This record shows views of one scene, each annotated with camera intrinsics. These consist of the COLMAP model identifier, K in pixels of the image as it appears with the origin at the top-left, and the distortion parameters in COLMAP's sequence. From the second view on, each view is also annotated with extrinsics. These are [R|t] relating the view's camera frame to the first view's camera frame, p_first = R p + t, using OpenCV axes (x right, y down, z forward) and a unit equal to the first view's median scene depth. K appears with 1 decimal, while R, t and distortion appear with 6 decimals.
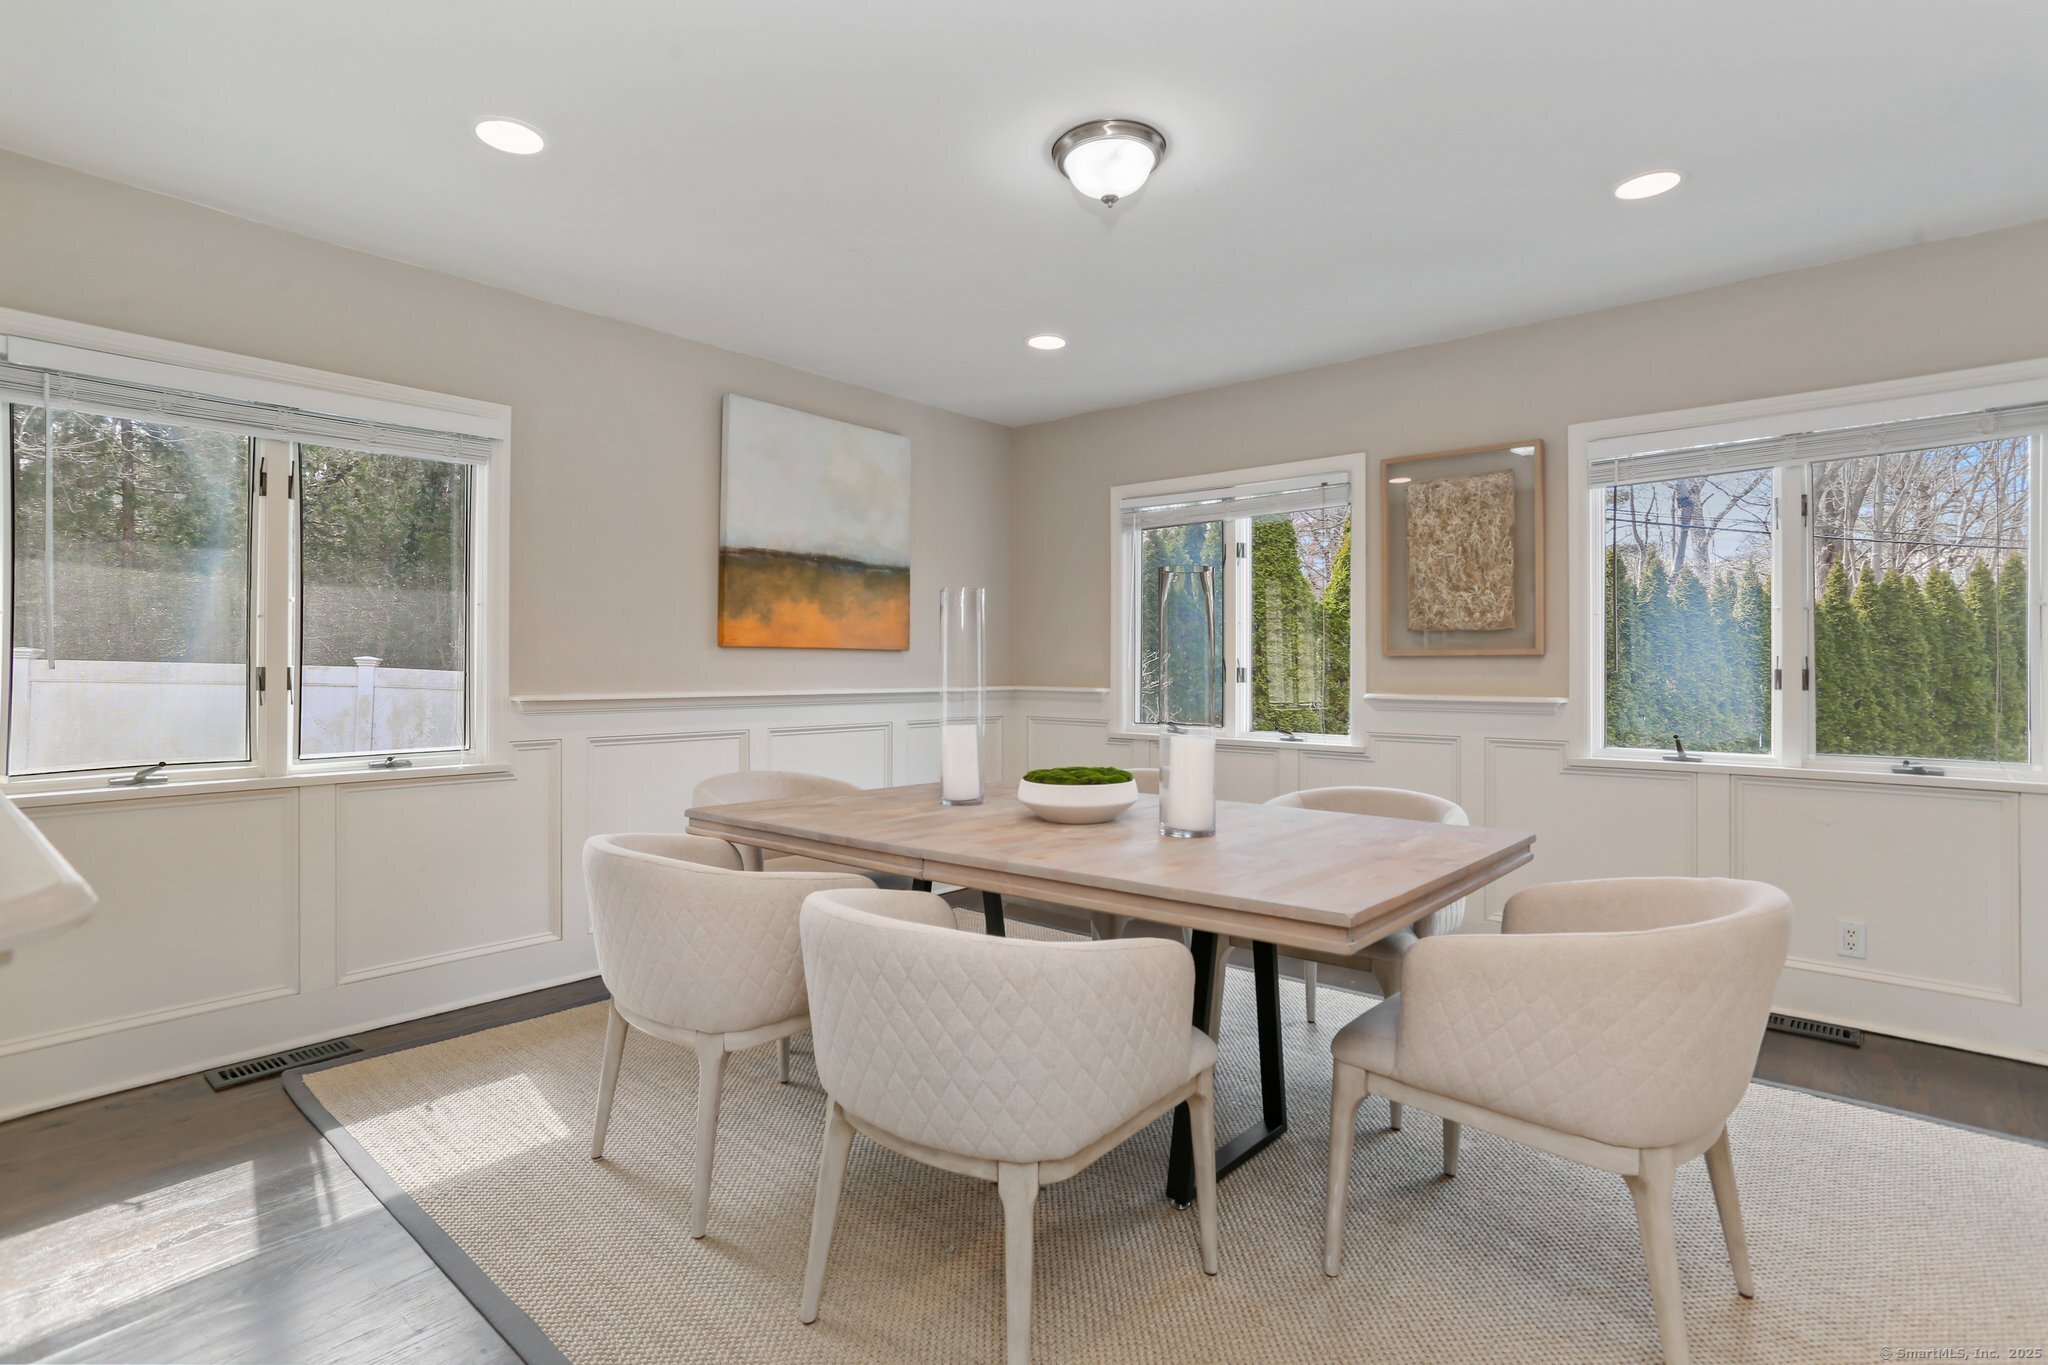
lens RADIAL K [[991.7, 0, 1031.3], [0, 991.7, 666.5], [0, 0, 1]] dist [-0.057887, 0.032241]
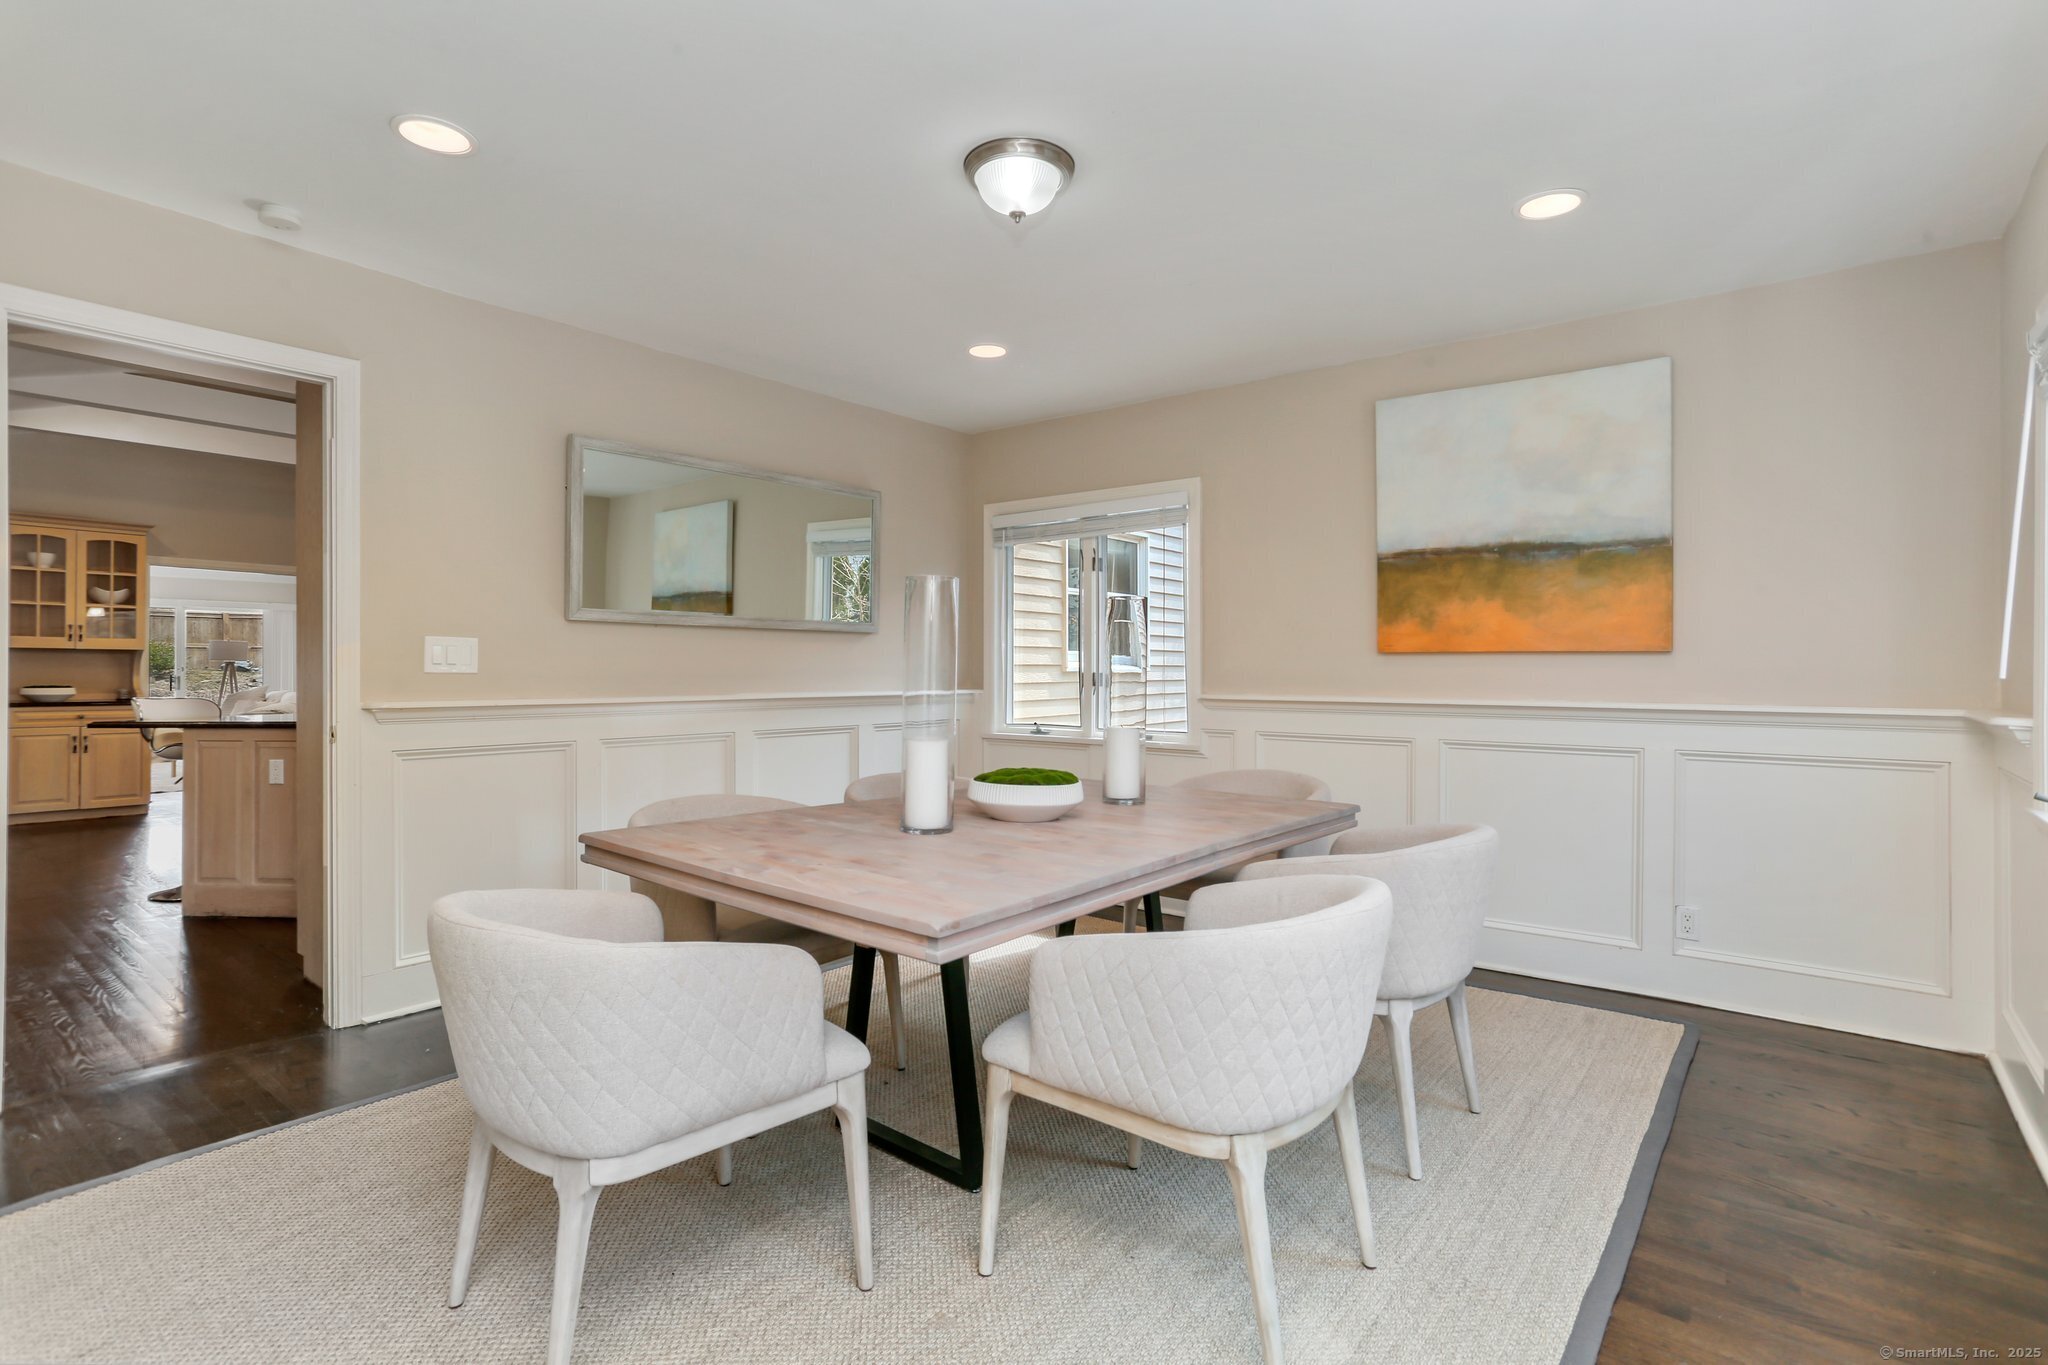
lens RADIAL K [[991.7, 0, 1031.3], [0, 991.7, 666.5], [0, 0, 1]] dist [-0.057887, 0.032241]
pose [[0.039259, -0.002528, -0.999226, 0.643135], [-0.000680, 0.999996, -0.002557, -0.003430], [0.999229, 0.000780, 0.039257, 0.571999]]
